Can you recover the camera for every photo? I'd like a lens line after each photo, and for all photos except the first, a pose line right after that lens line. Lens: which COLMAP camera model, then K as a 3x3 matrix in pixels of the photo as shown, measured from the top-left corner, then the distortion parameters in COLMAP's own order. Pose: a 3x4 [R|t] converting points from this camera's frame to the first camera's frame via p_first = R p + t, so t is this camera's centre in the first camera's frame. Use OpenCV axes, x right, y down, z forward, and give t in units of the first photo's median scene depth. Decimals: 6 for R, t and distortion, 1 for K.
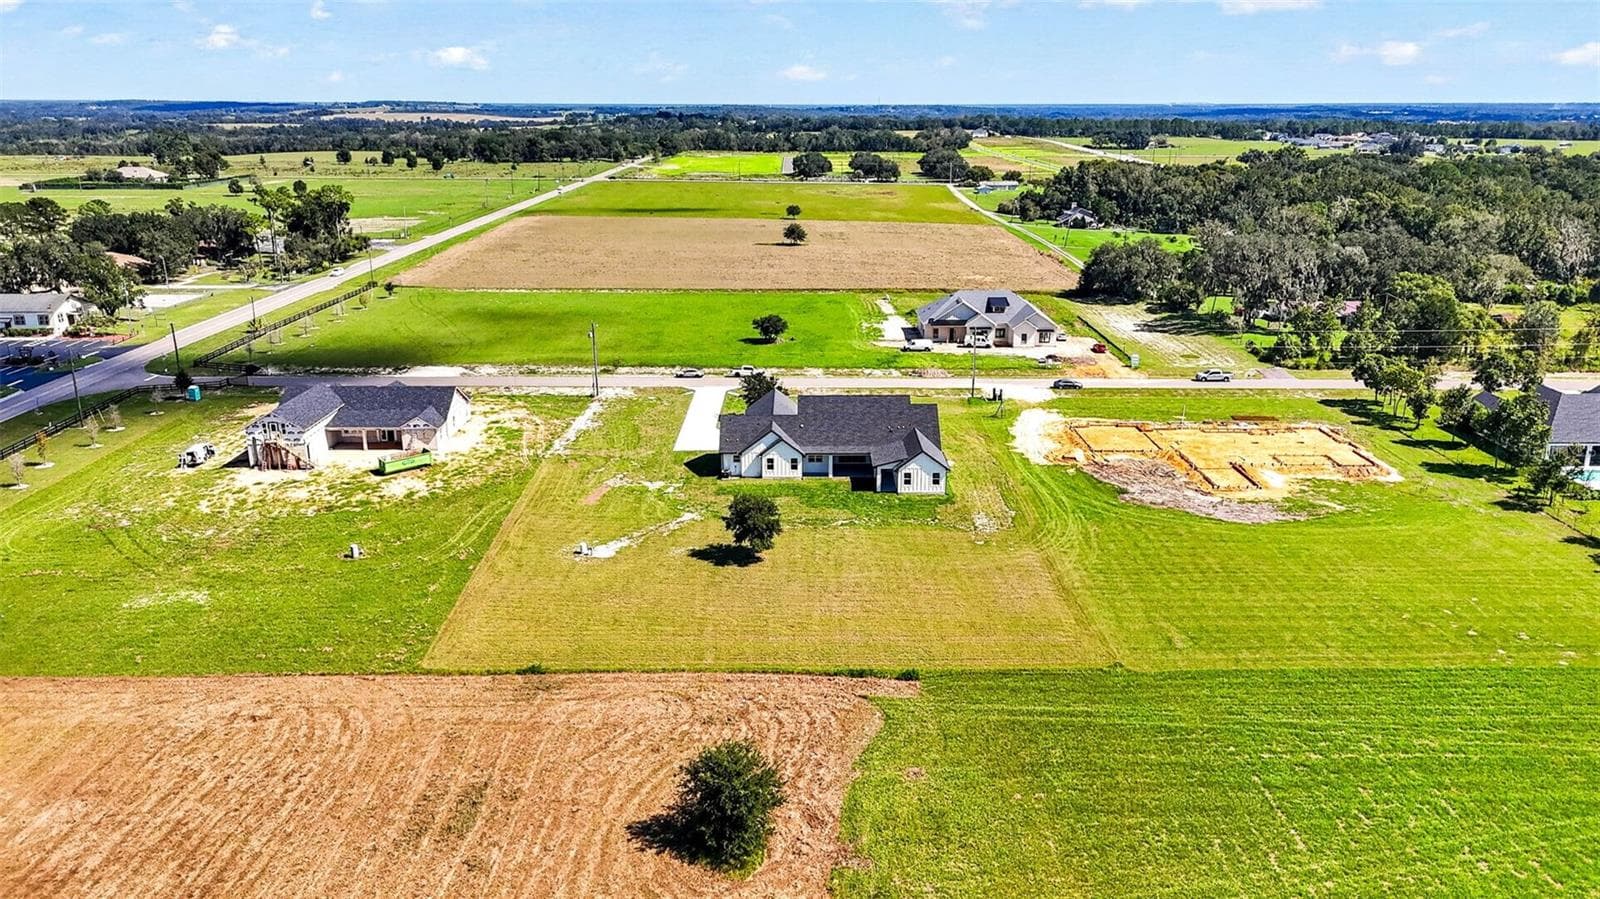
lens RADIAL K [[1174.2, 0, 830.5], [0, 1174.2, 459.6], [0, 0, 1]] dist [0.054395, -0.039465]
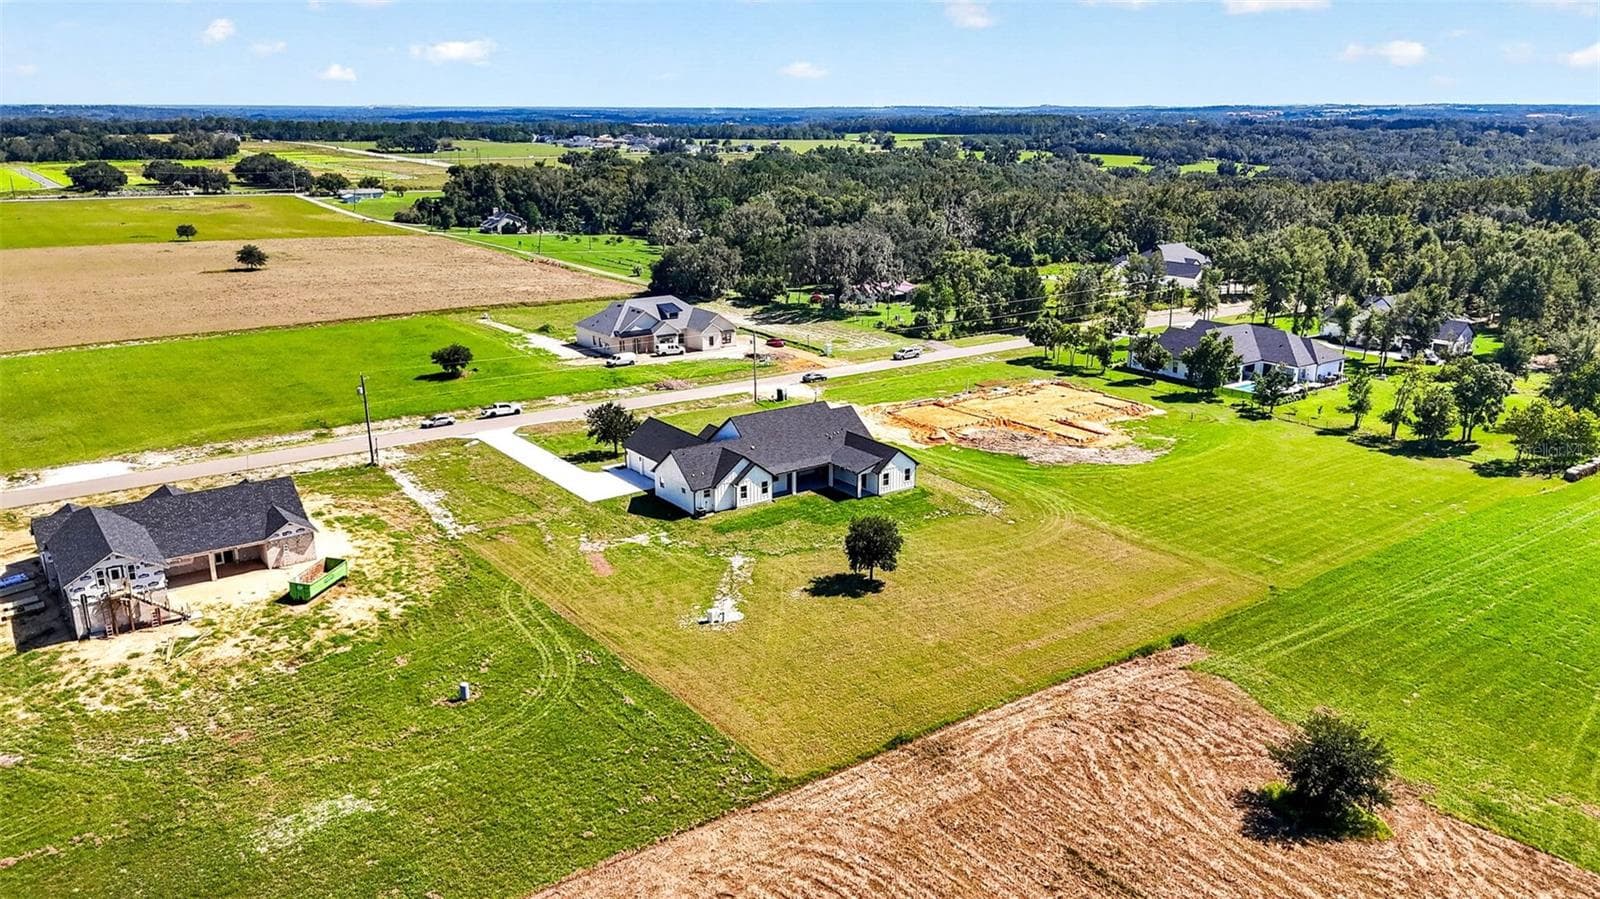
lens RADIAL K [[1174.2, 0, 807.6], [0, 1174.2, 447.1], [0, 0, 1]] dist [0.054395, -0.039465]
pose [[0.815282, -0.163275, 0.555568, -0.464301], [0.169737, 0.984665, 0.040296, -0.053846], [-0.553628, 0.061448, 0.830494, 0.169367]]
